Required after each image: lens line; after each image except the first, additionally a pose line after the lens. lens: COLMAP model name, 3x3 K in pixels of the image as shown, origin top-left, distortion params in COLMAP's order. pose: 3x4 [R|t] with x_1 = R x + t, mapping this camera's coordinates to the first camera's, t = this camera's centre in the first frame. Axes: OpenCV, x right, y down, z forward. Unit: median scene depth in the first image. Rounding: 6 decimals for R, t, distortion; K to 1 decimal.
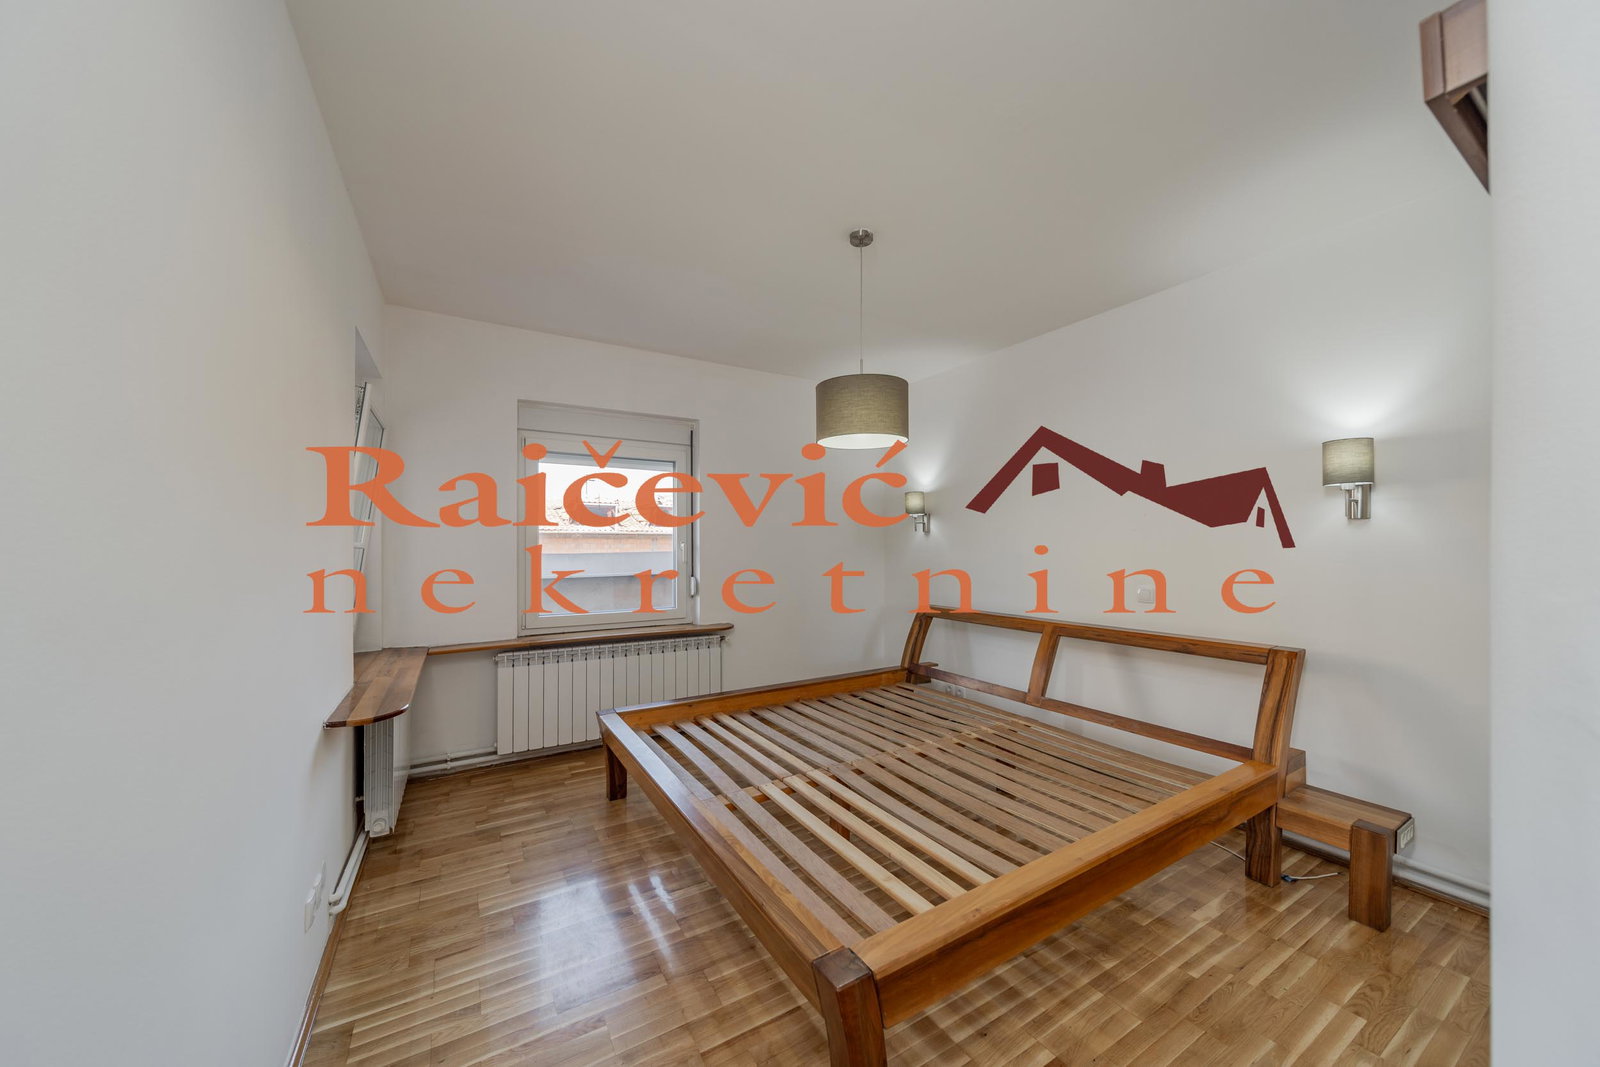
lens RADIAL K [[561.8, 0, 791.1], [0, 561.8, 542.3], [0, 0, 1]] dist [-0.001526, -0.000473]
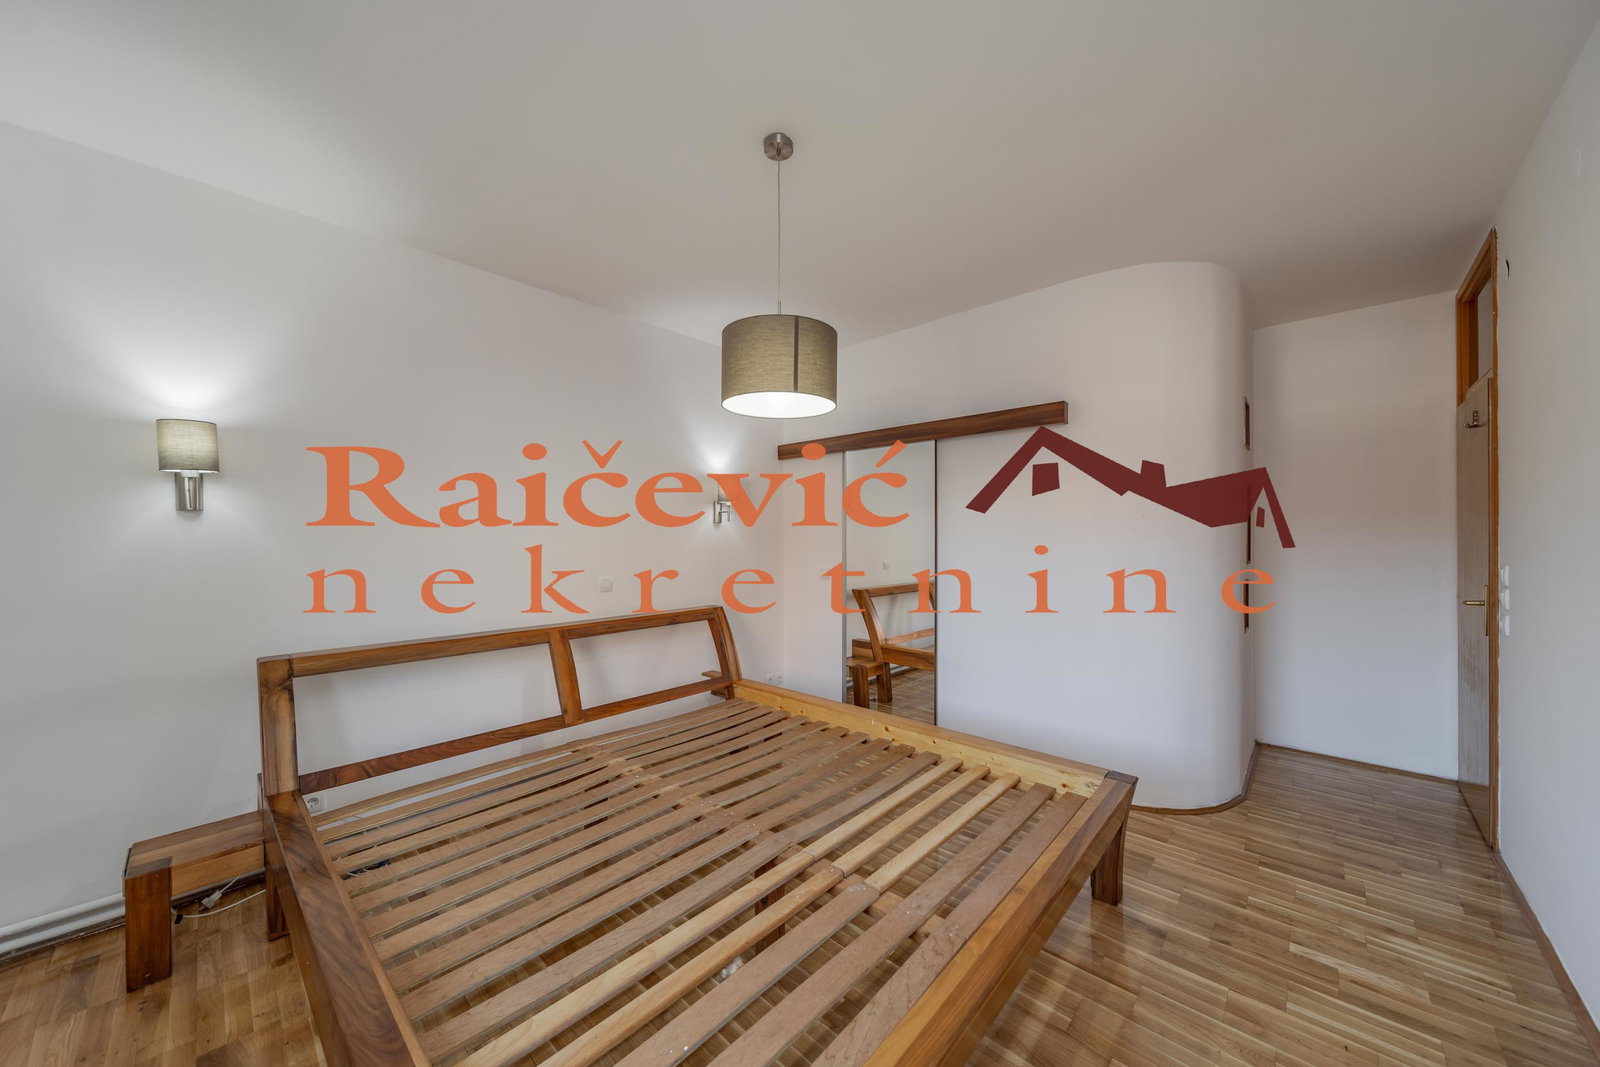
lens RADIAL K [[561.8, 0, 791.1], [0, 561.8, 542.3], [0, 0, 1]] dist [-0.001526, -0.000473]
pose [[-0.275990, -0.003409, 0.961154, -0.520271], [-0.005161, 0.999985, 0.002064, 0.008891], [-0.961147, -0.004391, -0.276004, 0.990085]]
